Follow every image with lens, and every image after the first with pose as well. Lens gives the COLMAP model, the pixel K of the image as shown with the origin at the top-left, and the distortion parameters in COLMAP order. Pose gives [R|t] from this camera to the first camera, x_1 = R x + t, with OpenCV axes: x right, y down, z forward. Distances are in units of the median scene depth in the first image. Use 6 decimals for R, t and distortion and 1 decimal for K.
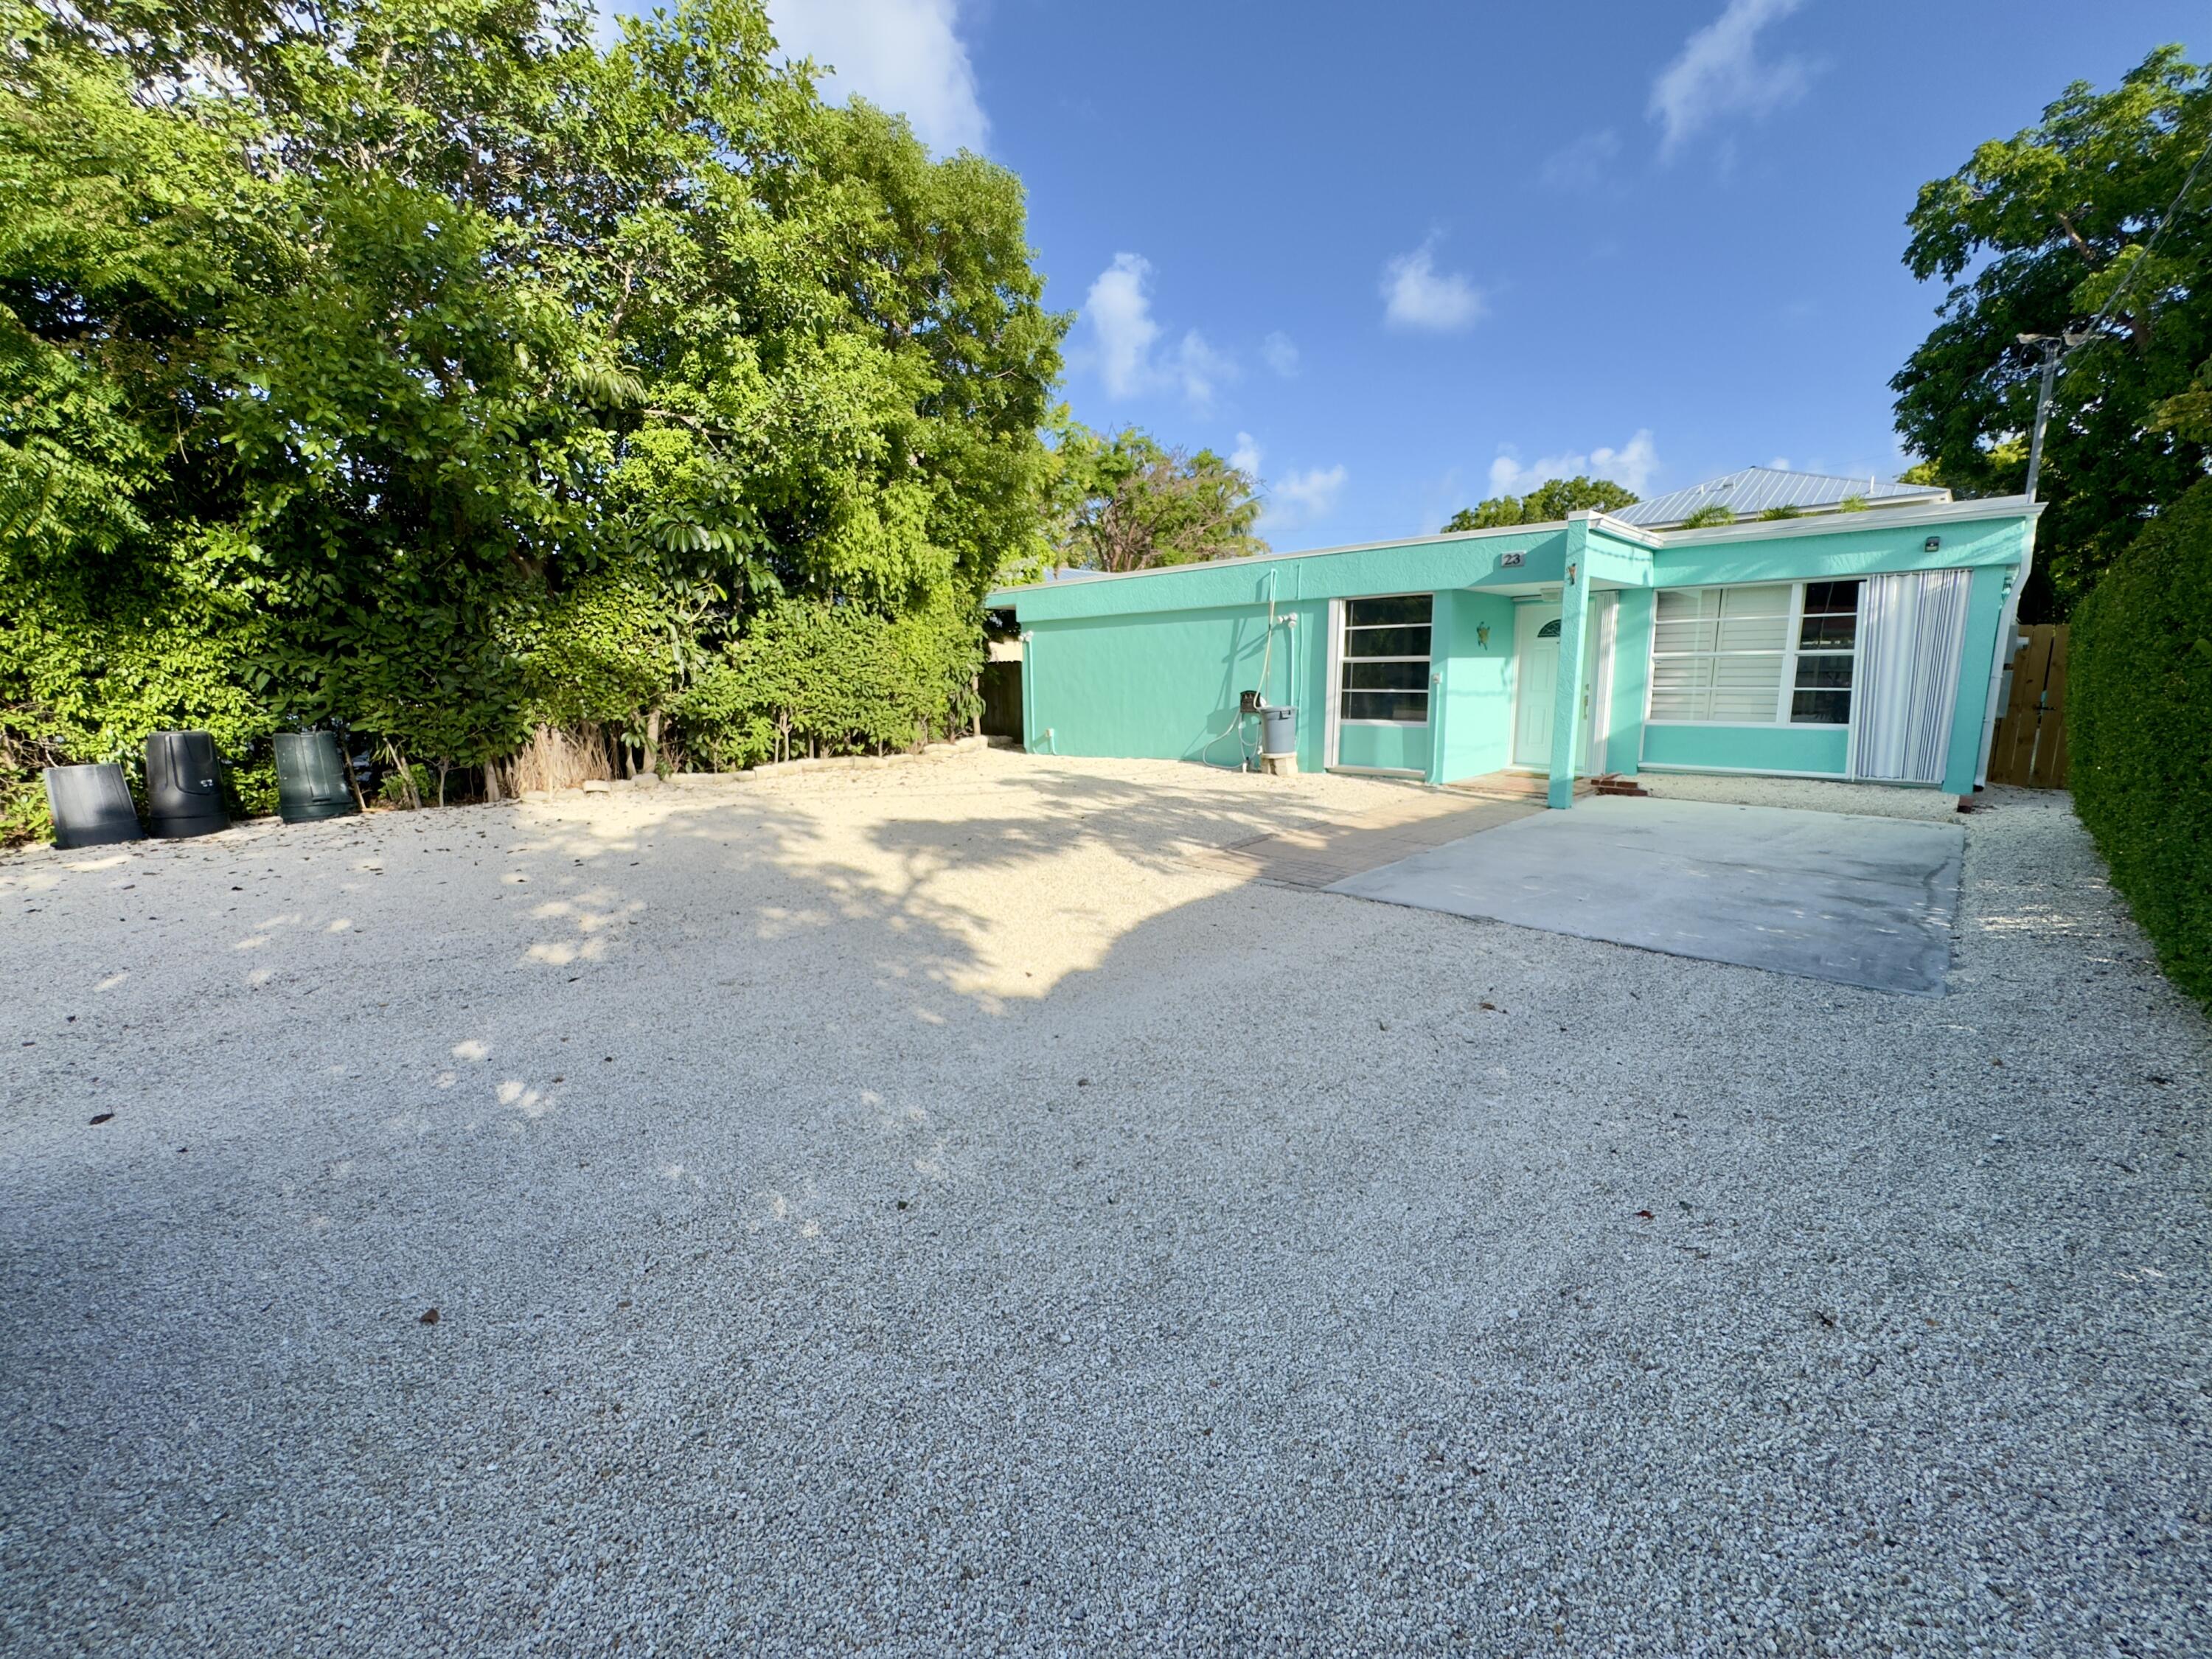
lens RADIAL K [[889.7, 0, 1106.0], [0, 889.7, 829.5], [0, 0, 1]] dist [-0.003232, 0.000403]
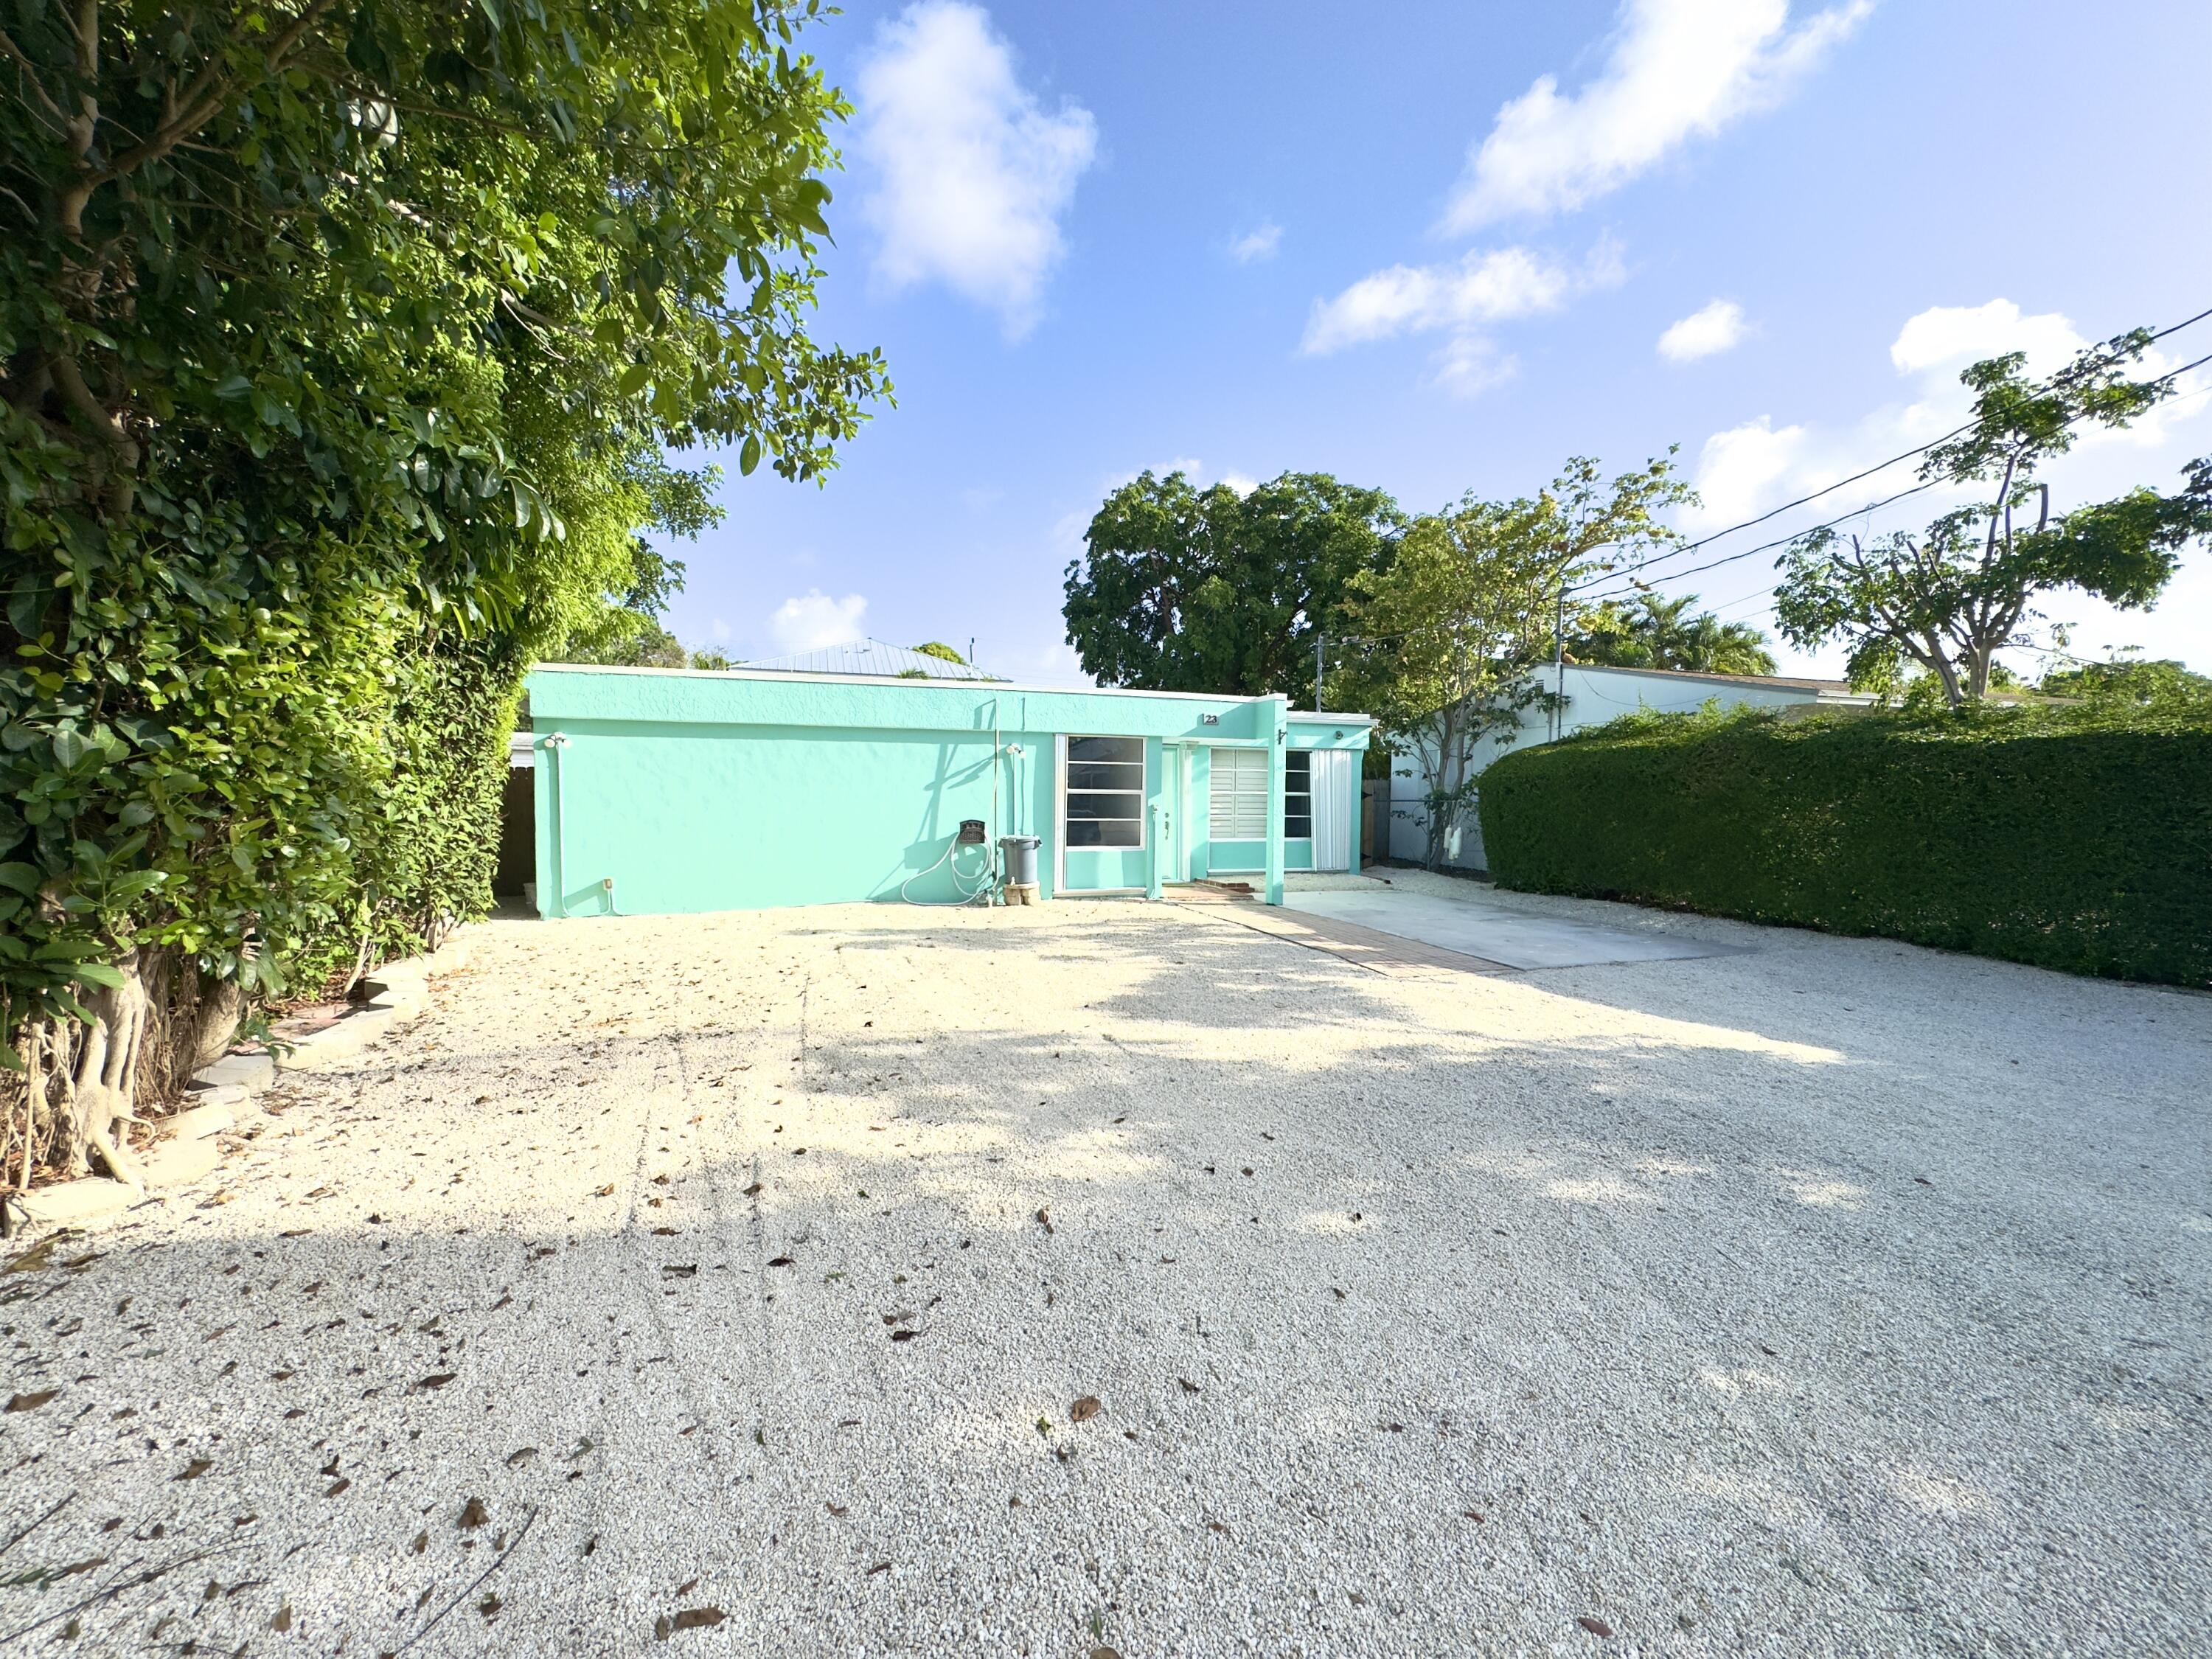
lens RADIAL K [[889.7, 0, 1106.0], [0, 889.7, 829.5], [0, 0, 1]] dist [-0.003232, 0.000403]
pose [[0.478276, -0.021998, 0.877934, -0.651409], [0.129567, 0.990514, -0.045766, -0.090721], [-0.868599, 0.135640, 0.476589, 0.458302]]
